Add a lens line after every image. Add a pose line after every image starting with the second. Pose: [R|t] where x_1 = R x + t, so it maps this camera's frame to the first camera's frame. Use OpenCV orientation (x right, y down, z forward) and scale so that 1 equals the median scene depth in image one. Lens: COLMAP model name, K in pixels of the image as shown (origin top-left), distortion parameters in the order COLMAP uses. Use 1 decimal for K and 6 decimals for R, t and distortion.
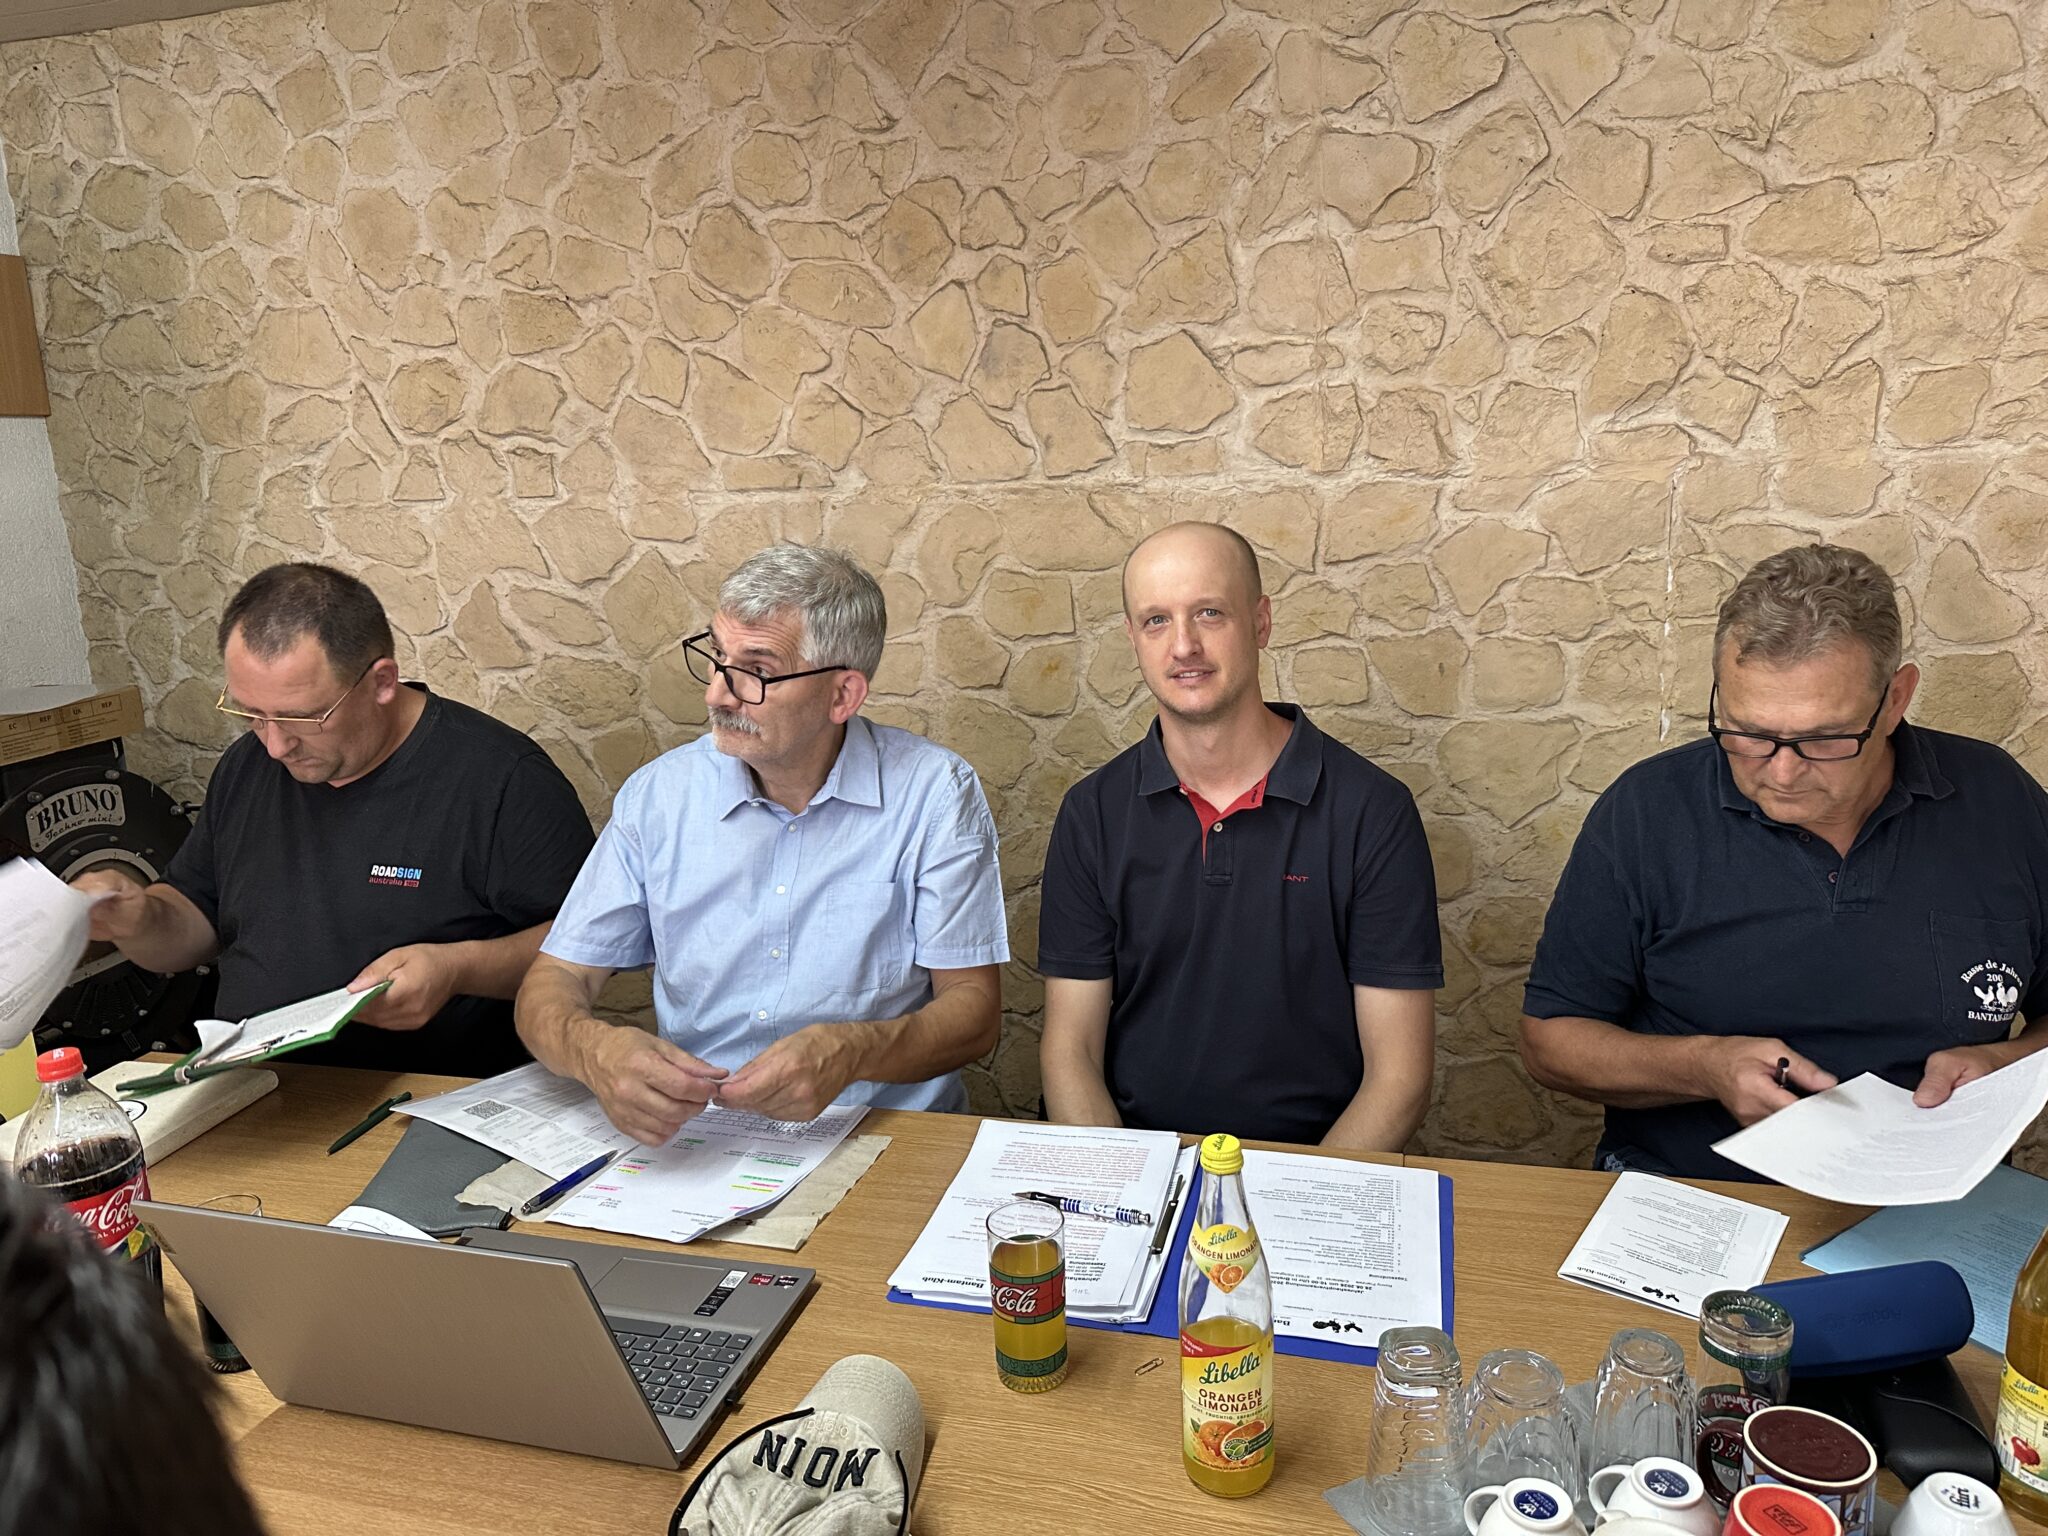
lens RADIAL K [[1523.1, 0, 1025.1], [0, 1523.1, 755.9], [0, 0, 1]] dist [0.039147, -0.043180]
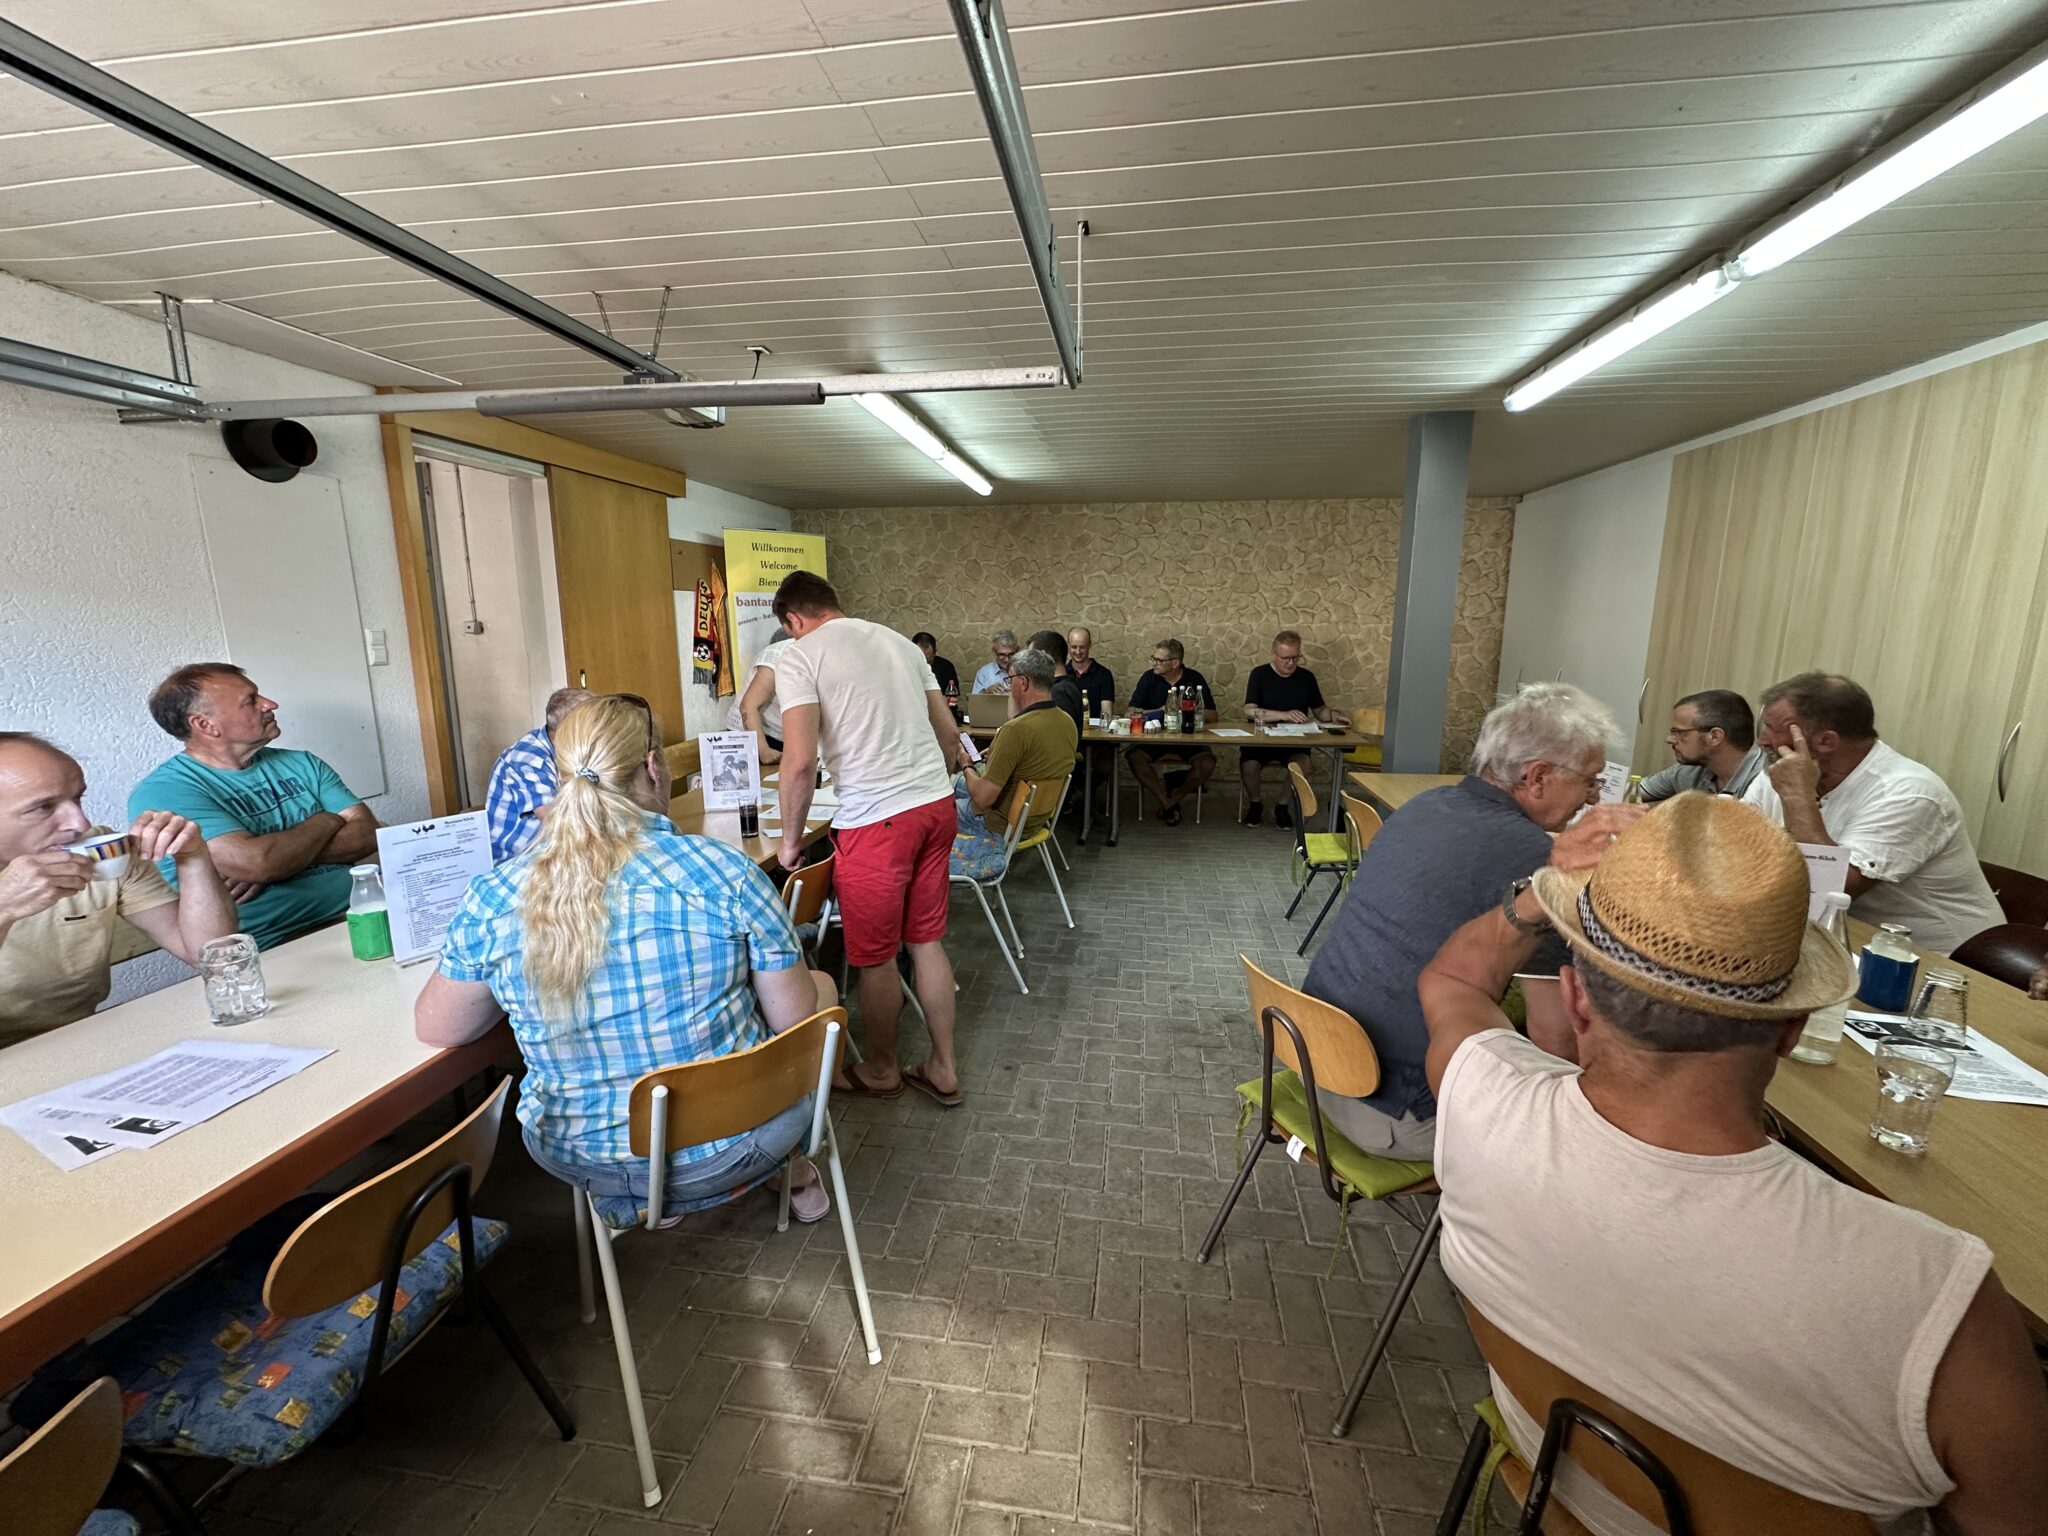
lens RADIAL K [[825.3, 0, 1022.0], [0, 825.3, 769.5], [0, 0, 1]] dist [0.006751, -0.001211]
pose [[0.994851, 0.023944, 0.098481, -0.290740], [-0.023266, 0.999697, -0.008037, 0.297147], [-0.098644, 0.005704, 0.995106, -1.529819]]
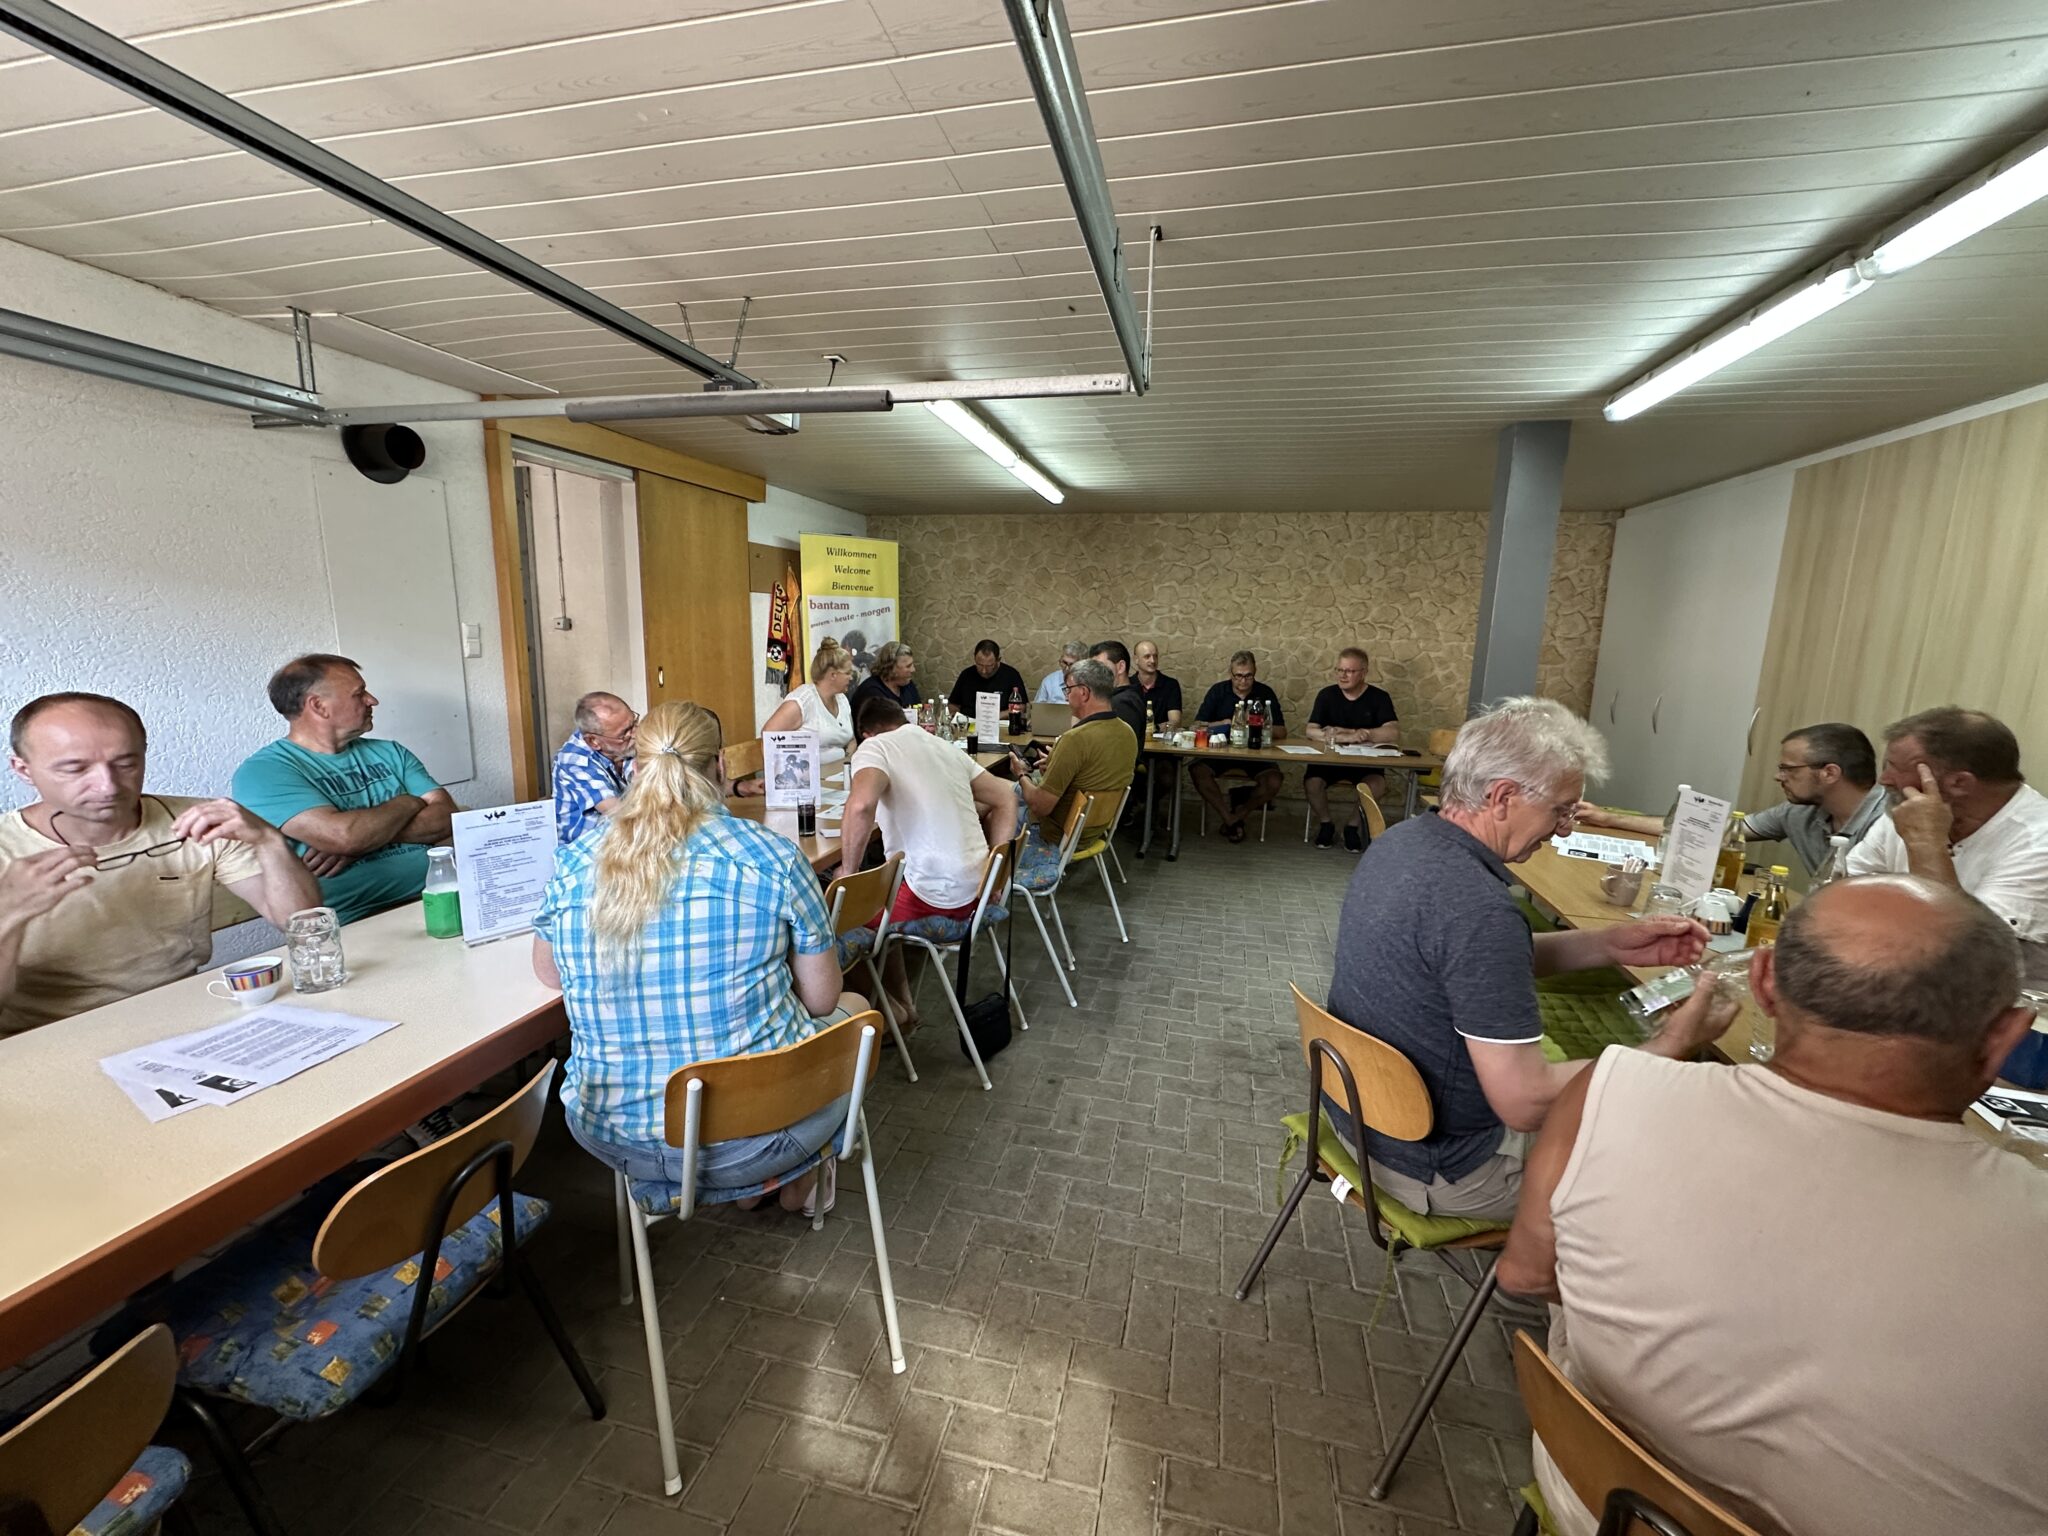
lens RADIAL K [[825.3, 0, 1023.3], [0, 825.3, 769.7], [0, 0, 1]] dist [0.006751, -0.001211]
pose [[0.997895, 0.062430, 0.017542, -0.272393], [-0.062186, 0.997964, -0.014145, 0.294680], [-0.018389, 0.013024, 0.999746, -1.521208]]
